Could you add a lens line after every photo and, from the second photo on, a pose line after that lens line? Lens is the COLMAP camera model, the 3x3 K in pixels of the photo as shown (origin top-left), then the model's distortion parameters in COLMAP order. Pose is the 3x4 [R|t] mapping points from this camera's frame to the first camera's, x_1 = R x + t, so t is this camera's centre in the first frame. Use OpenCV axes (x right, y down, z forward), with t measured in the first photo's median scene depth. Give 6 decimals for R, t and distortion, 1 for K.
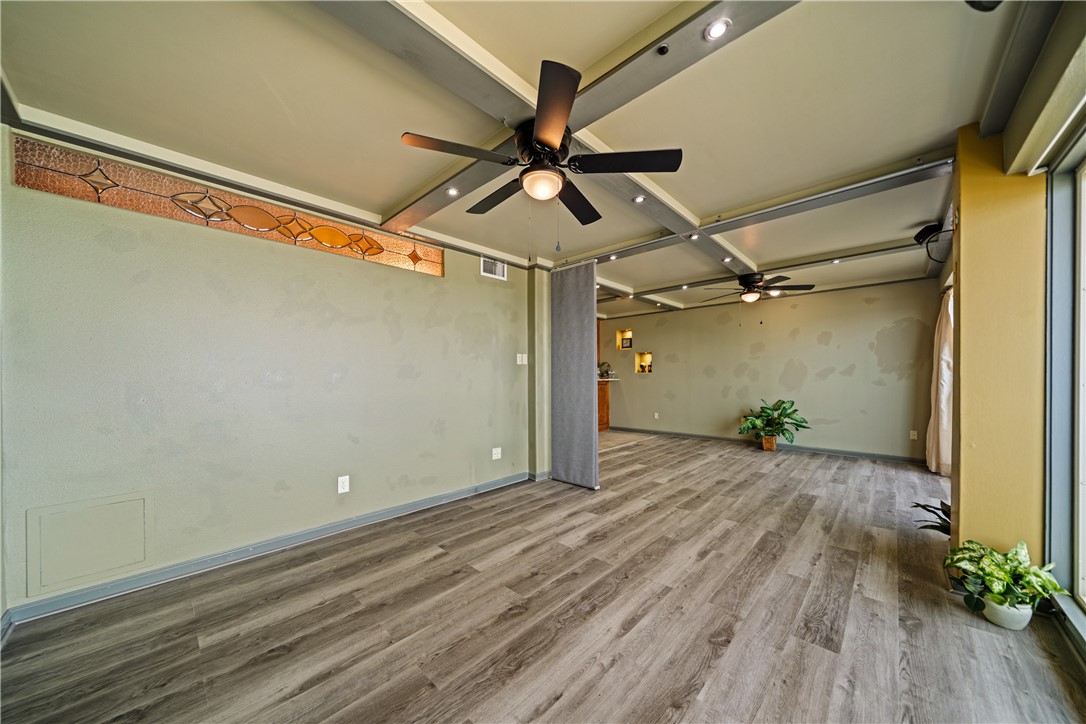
lens RADIAL K [[371.9, 0, 541.9], [0, 371.9, 379.9], [0, 0, 1]] dist [-0.001977, -0.000005]
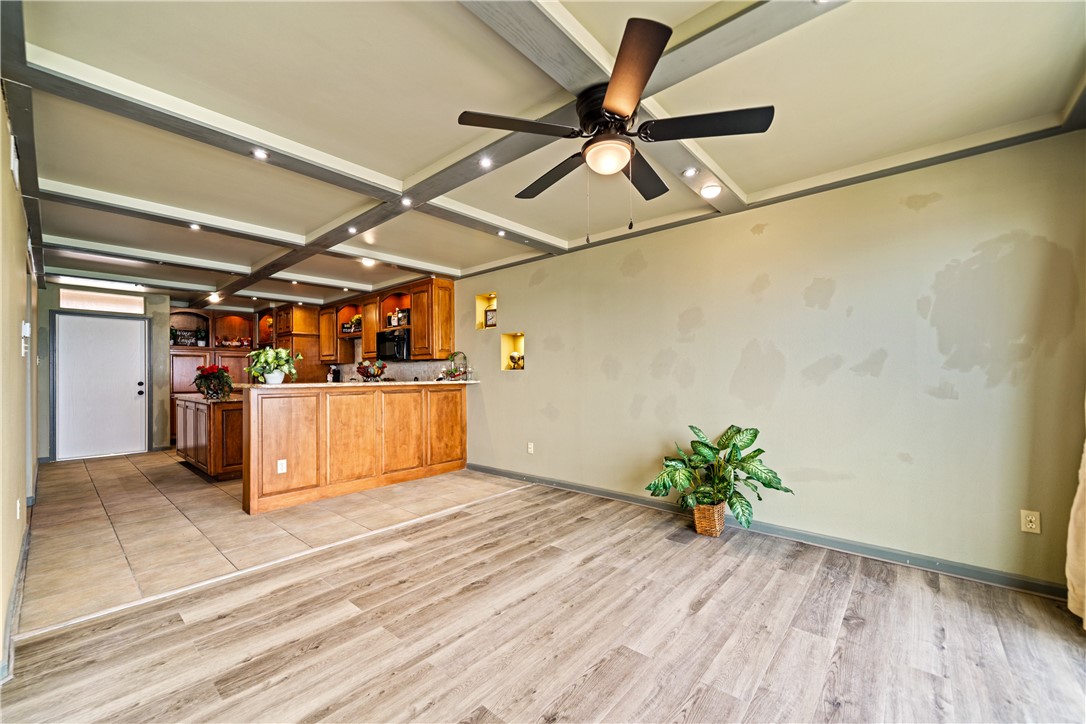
lens RADIAL K [[429.7, 0, 540.1], [0, 429.7, 373.9], [0, 0, 1]] dist [-0.000477, -0.000002]
pose [[0.999358, -0.001496, 0.035782, 0.606330], [0.001927, 0.999926, -0.012000, -0.010743], [-0.035761, 0.012061, 0.999288, 0.738360]]
